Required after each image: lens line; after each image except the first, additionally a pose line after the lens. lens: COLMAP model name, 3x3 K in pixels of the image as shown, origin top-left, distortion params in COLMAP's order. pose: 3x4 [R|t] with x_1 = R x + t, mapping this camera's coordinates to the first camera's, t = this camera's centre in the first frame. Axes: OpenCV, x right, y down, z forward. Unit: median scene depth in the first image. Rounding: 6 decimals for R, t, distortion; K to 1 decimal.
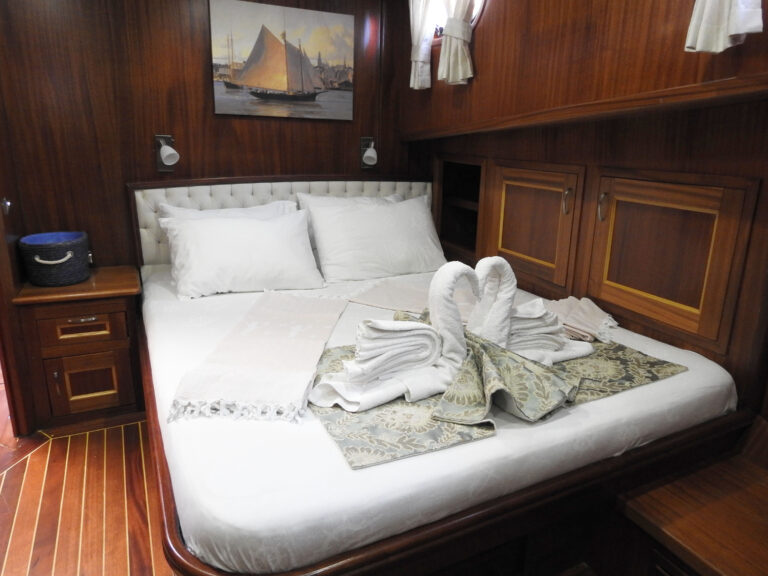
lens RADIAL K [[536.9, 0, 385.9], [0, 536.9, 288.2], [0, 0, 1]] dist [0.001725, -0.007604]
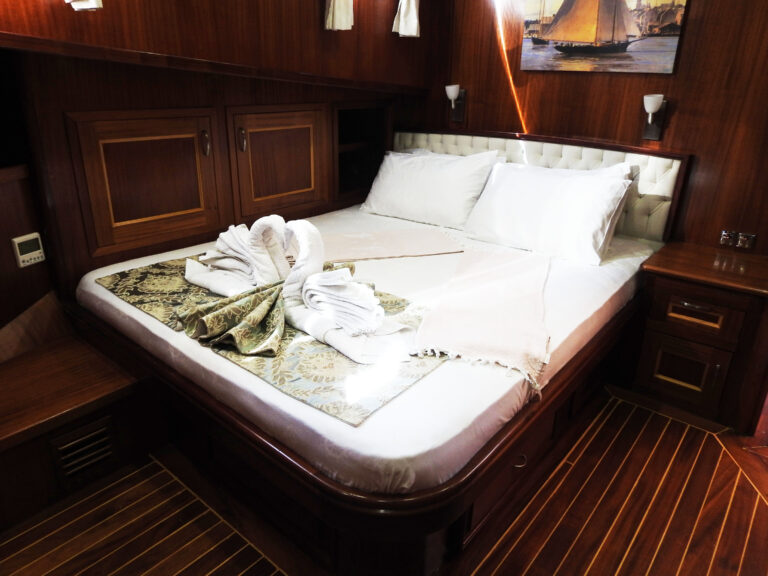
lens RADIAL K [[536.9, 0, 384.1], [0, 536.9, 285.6], [0, 0, 1]] dist [0.001725, -0.007604]
pose [[0.398165, 0.314769, -0.861618, 0.584011], [-0.270237, 0.937850, 0.217738, -0.084447], [0.876605, 0.146145, 0.458481, 0.335656]]
